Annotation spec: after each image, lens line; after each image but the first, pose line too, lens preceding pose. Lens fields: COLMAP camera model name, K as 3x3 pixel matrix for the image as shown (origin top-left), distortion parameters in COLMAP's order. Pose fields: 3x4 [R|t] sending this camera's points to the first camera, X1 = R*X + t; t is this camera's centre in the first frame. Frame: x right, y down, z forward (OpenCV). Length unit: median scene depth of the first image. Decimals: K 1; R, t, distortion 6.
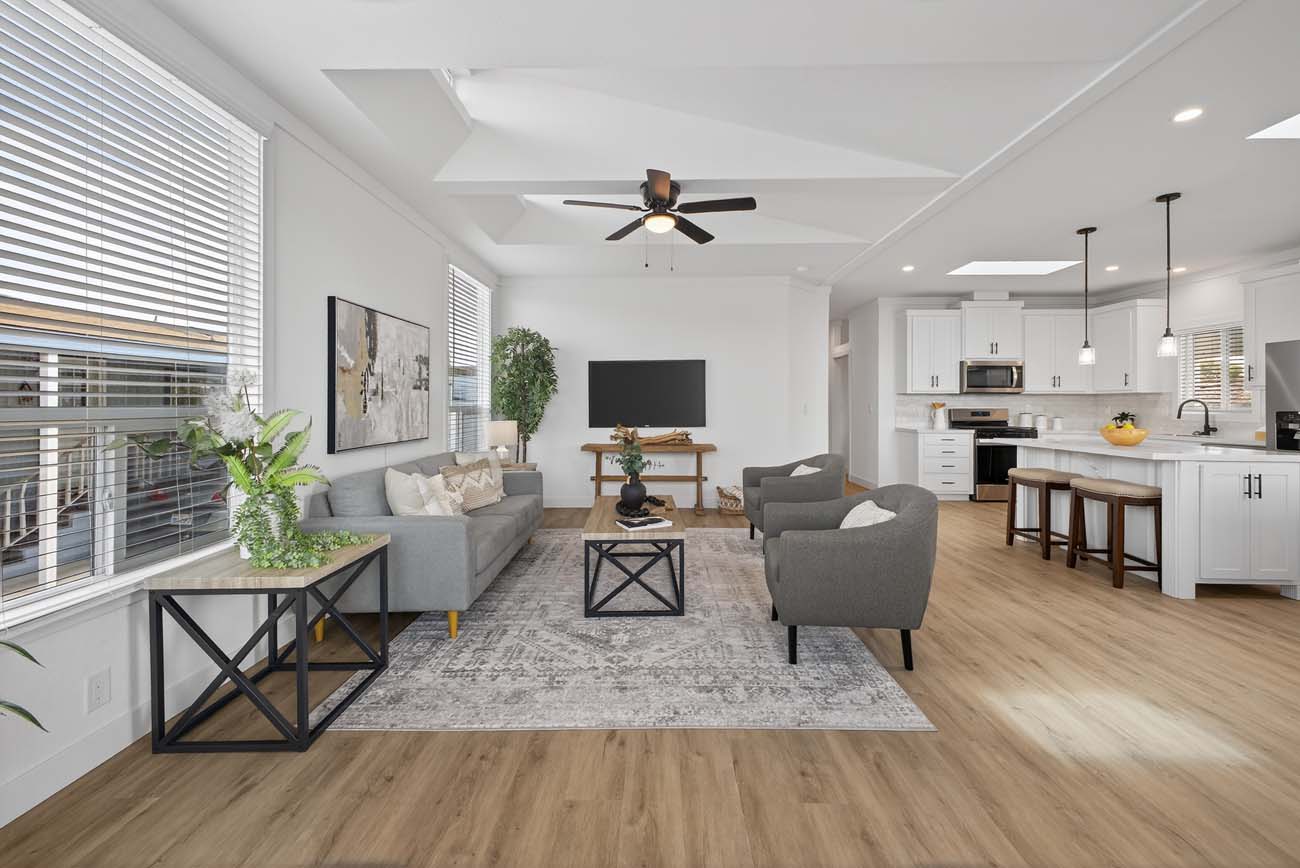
lens RADIAL K [[516.3, 0, 645.3], [0, 516.3, 403.7], [0, 0, 1]] dist [-0.000163, -0.000379]
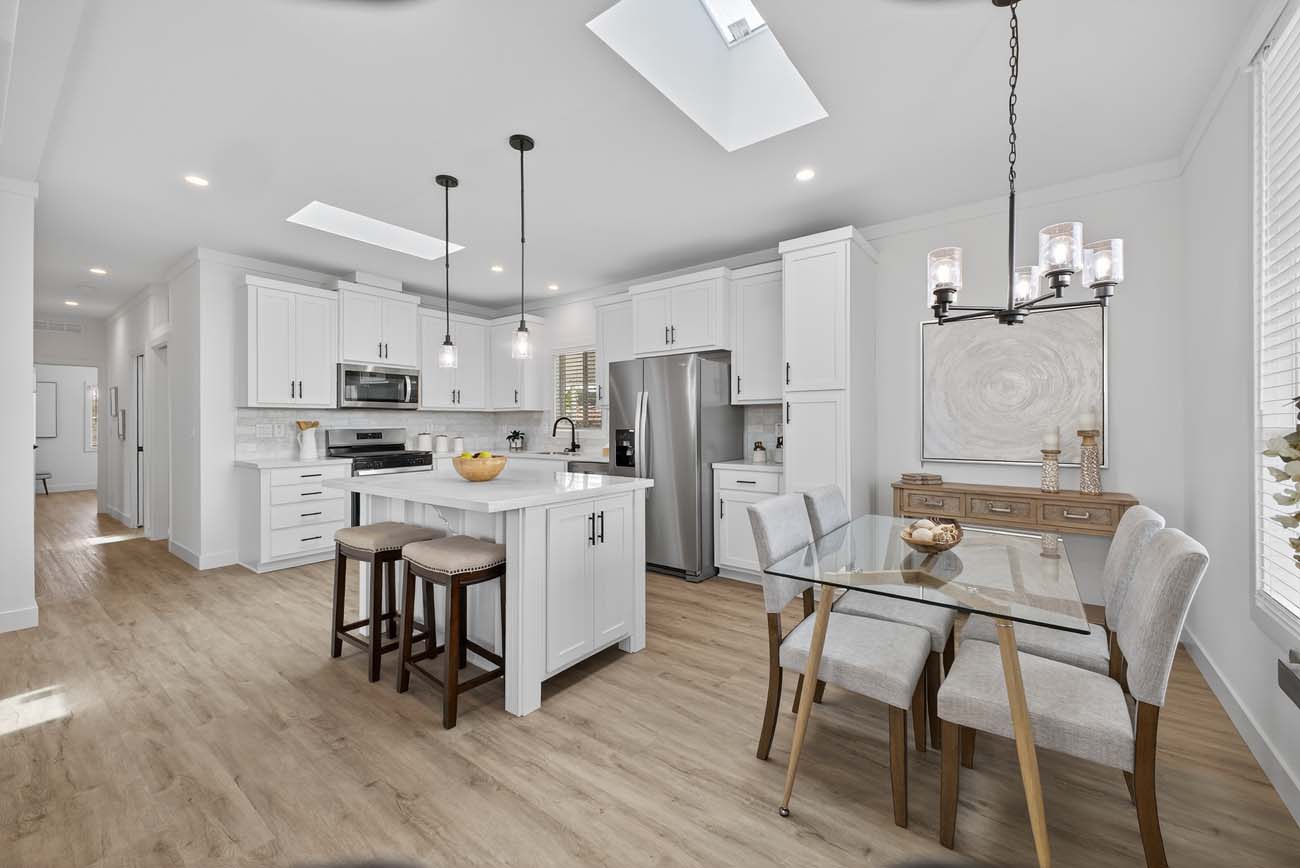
lens RADIAL K [[516.3, 0, 645.3], [0, 516.3, 403.7], [0, 0, 1]] dist [-0.000163, -0.000379]
pose [[0.588036, 0.025354, 0.808437, 0.289438], [0.003730, 0.999413, -0.034057, -0.000339], [-0.808826, 0.023042, 0.587596, 0.235521]]
